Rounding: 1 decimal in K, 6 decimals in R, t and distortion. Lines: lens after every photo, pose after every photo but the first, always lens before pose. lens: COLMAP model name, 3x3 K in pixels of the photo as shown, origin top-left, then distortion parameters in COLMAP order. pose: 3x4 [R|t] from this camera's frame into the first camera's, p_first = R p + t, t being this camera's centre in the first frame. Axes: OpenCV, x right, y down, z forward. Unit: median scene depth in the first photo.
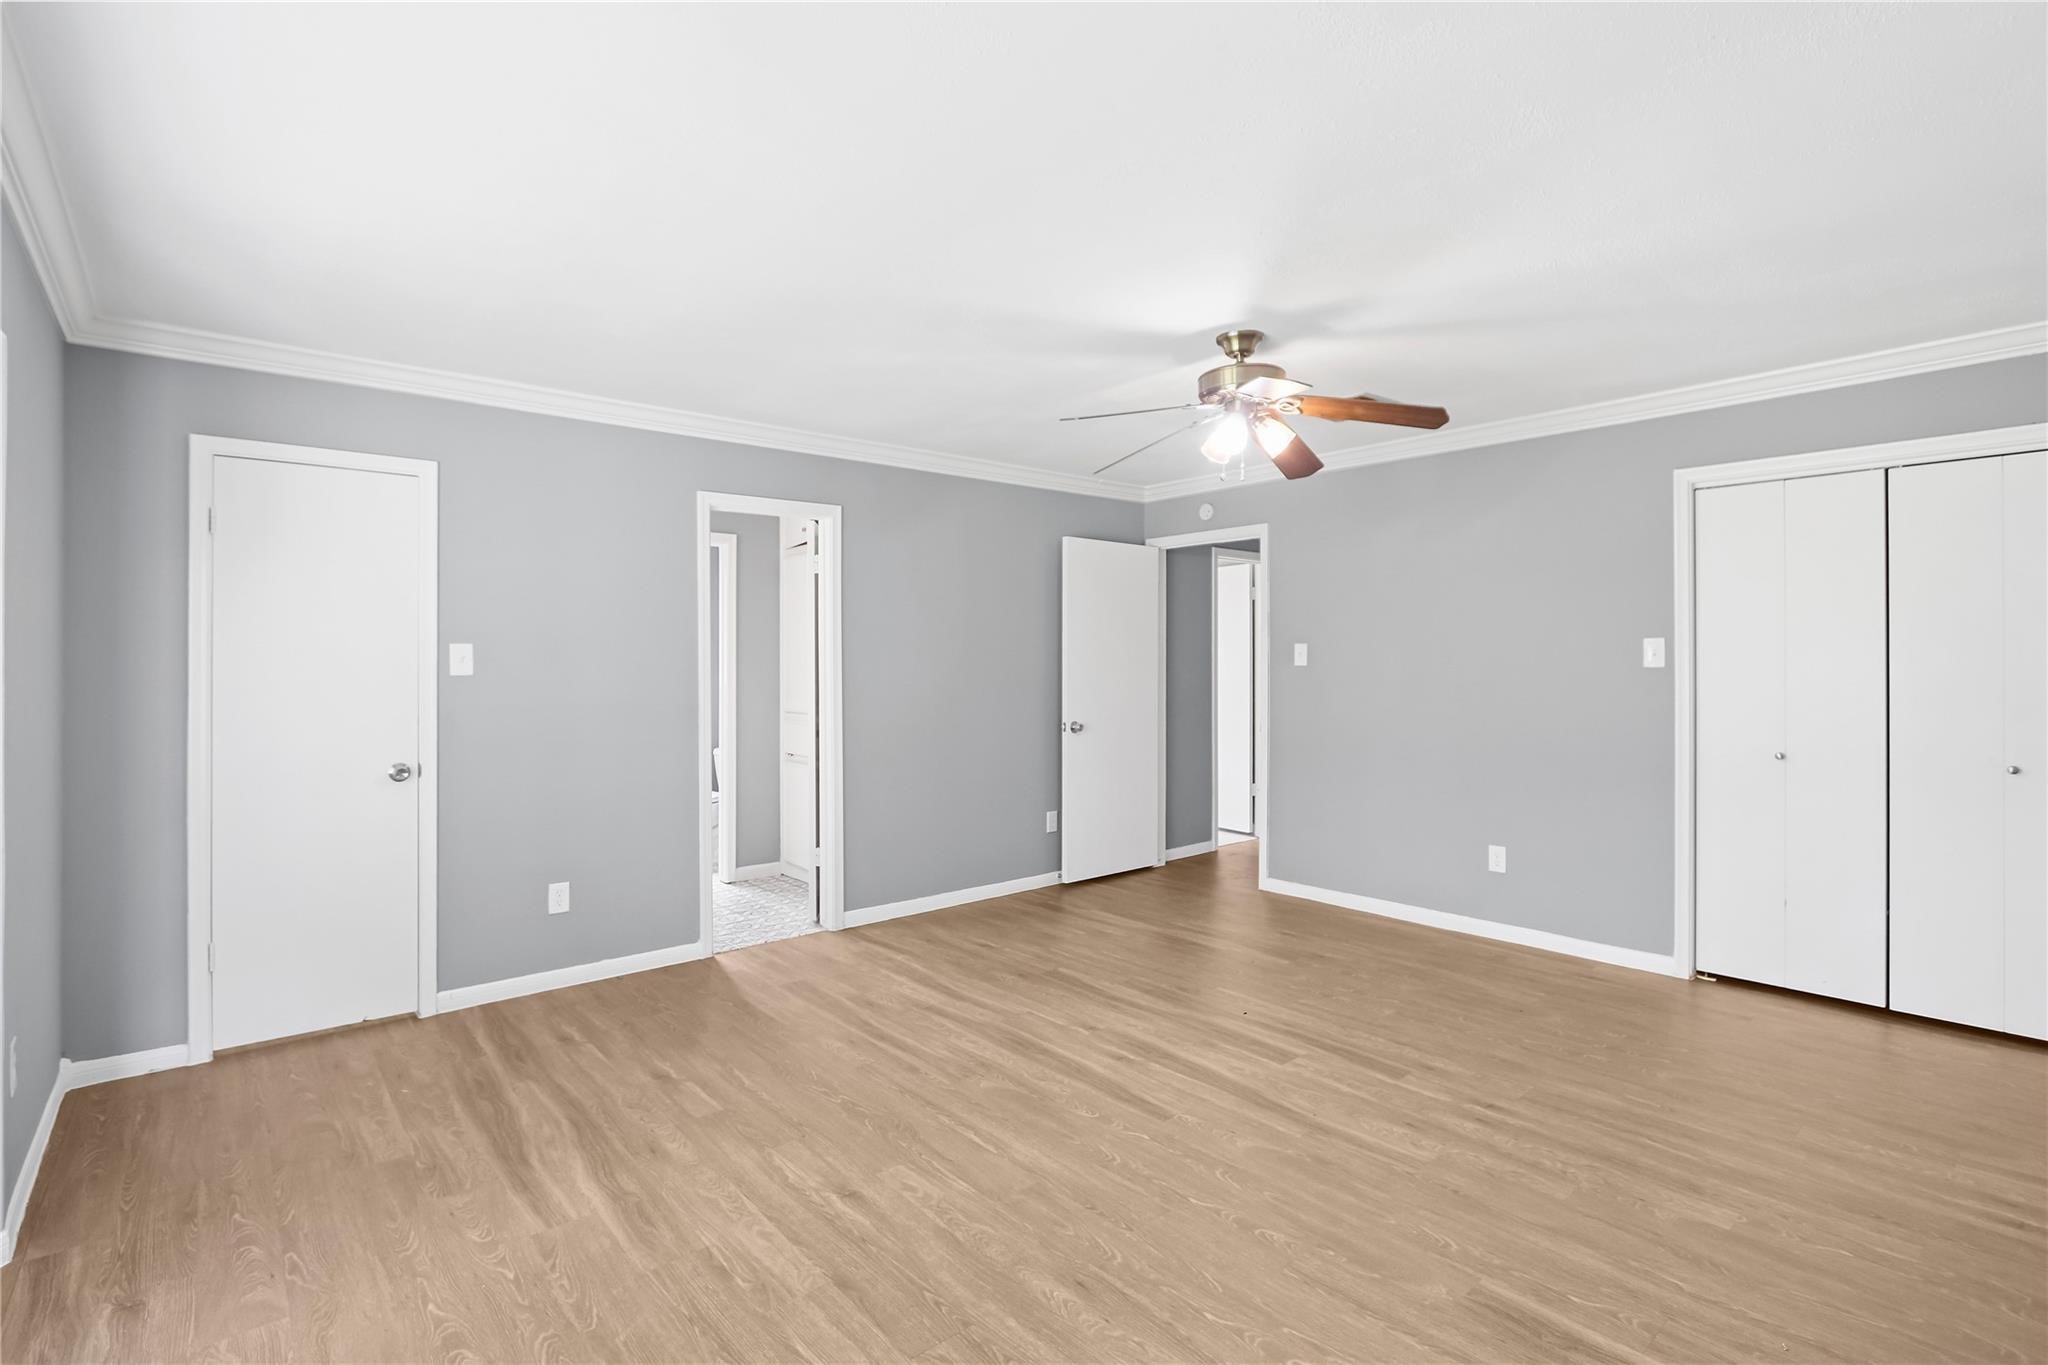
lens RADIAL K [[968.8, 0, 1024.1], [0, 968.8, 670.4], [0, 0, 1]] dist [0.000484, -0.000129]
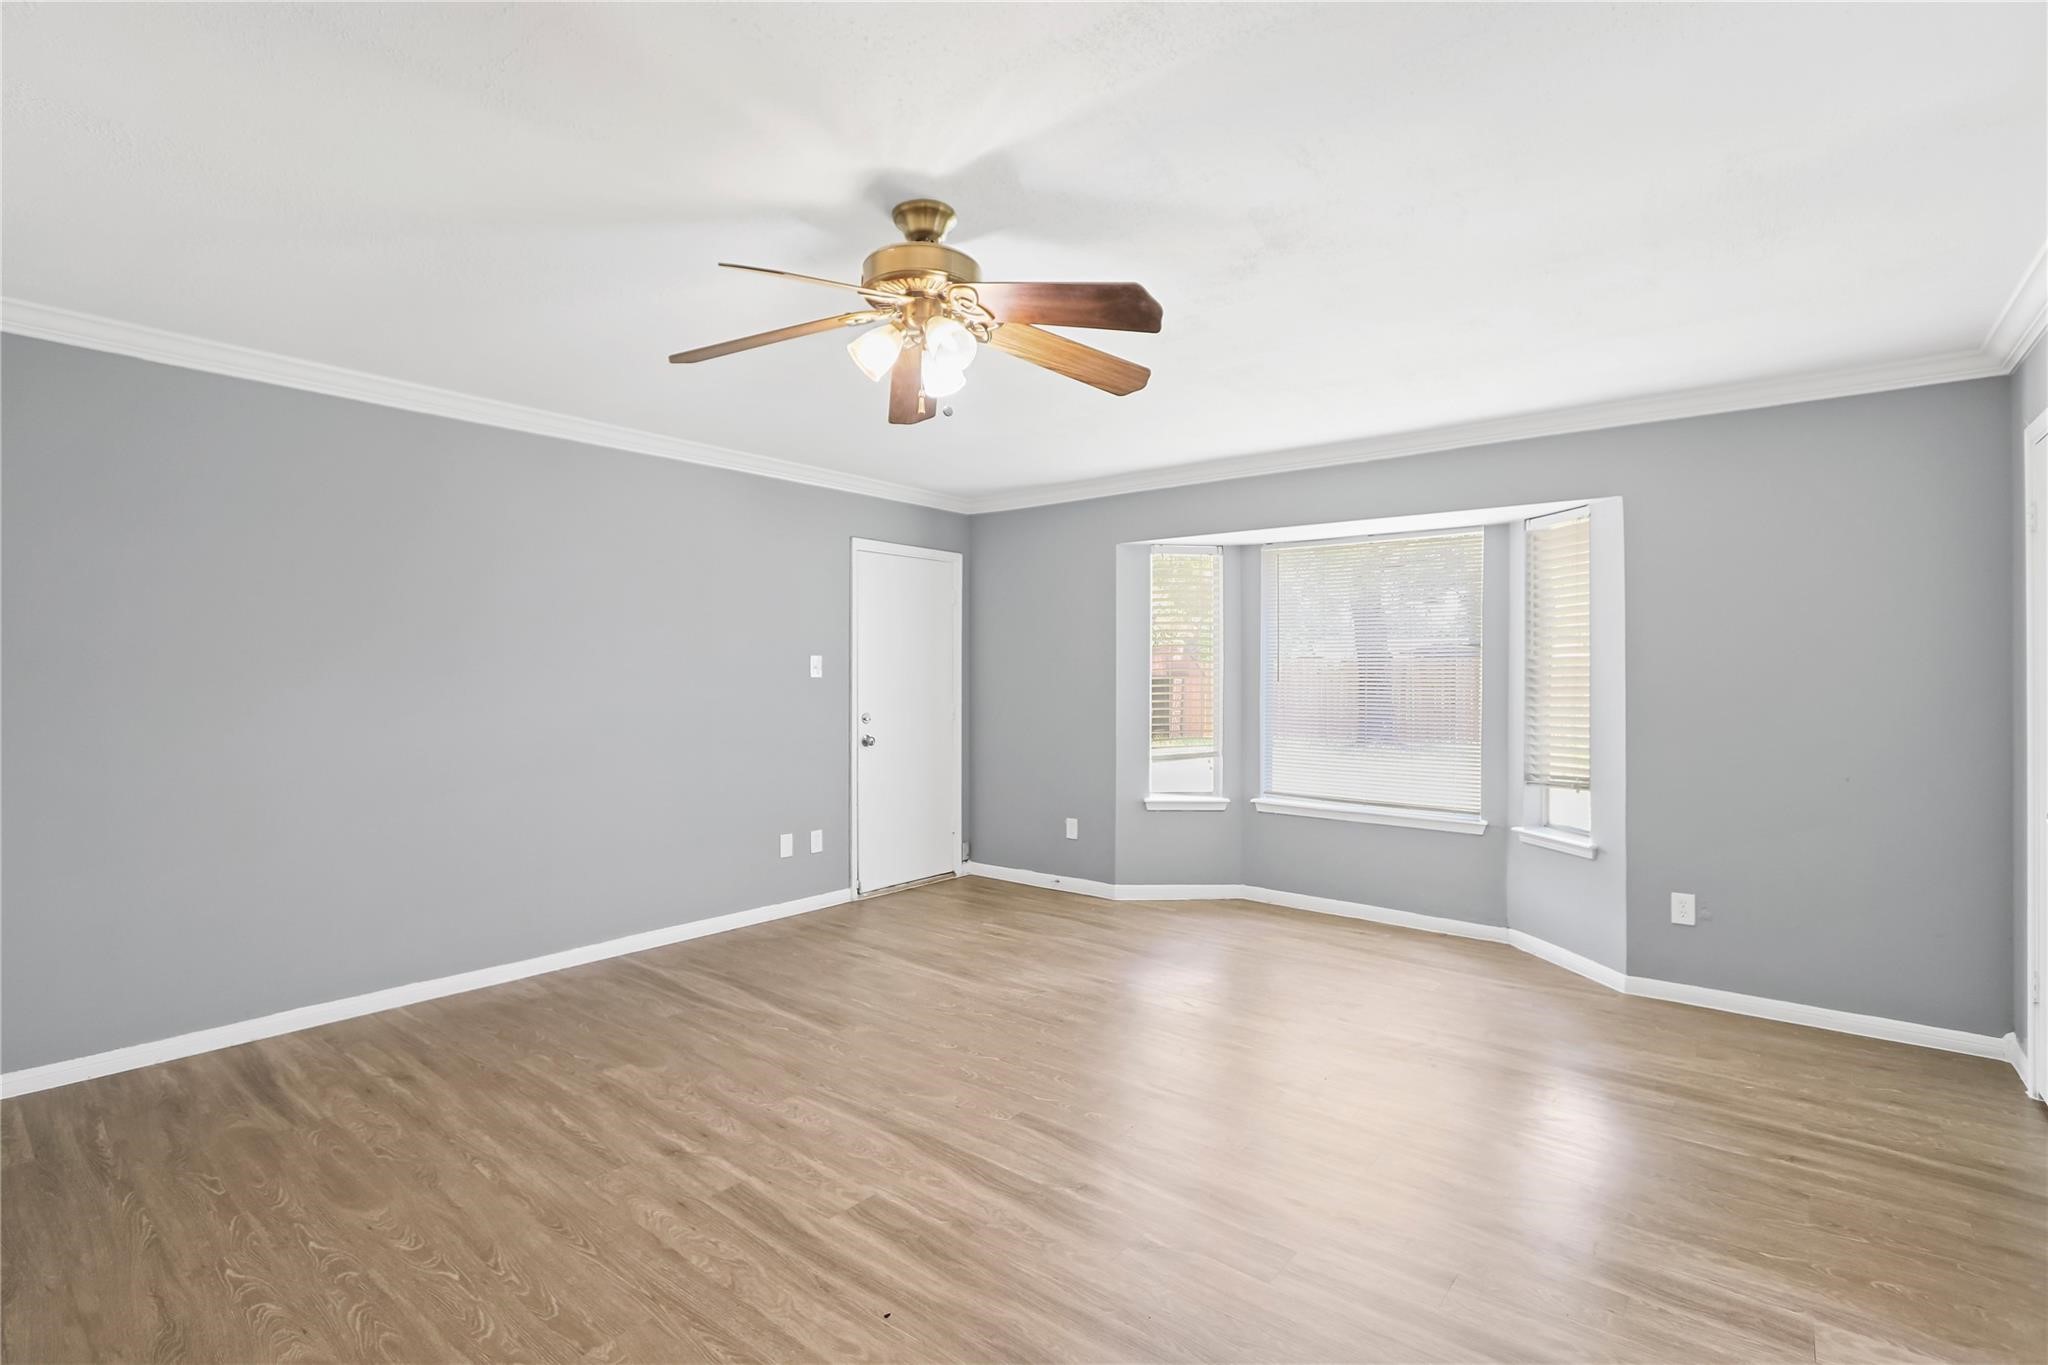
lens RADIAL K [[968.8, 0, 1024.4], [0, 968.8, 678.4], [0, 0, 1]] dist [0.000484, -0.000129]
pose [[-0.983779, -0.000671, -0.179384, 0.316745], [-0.002233, 0.999961, 0.008510, -0.007946], [0.179372, 0.008773, -0.983742, 1.951875]]
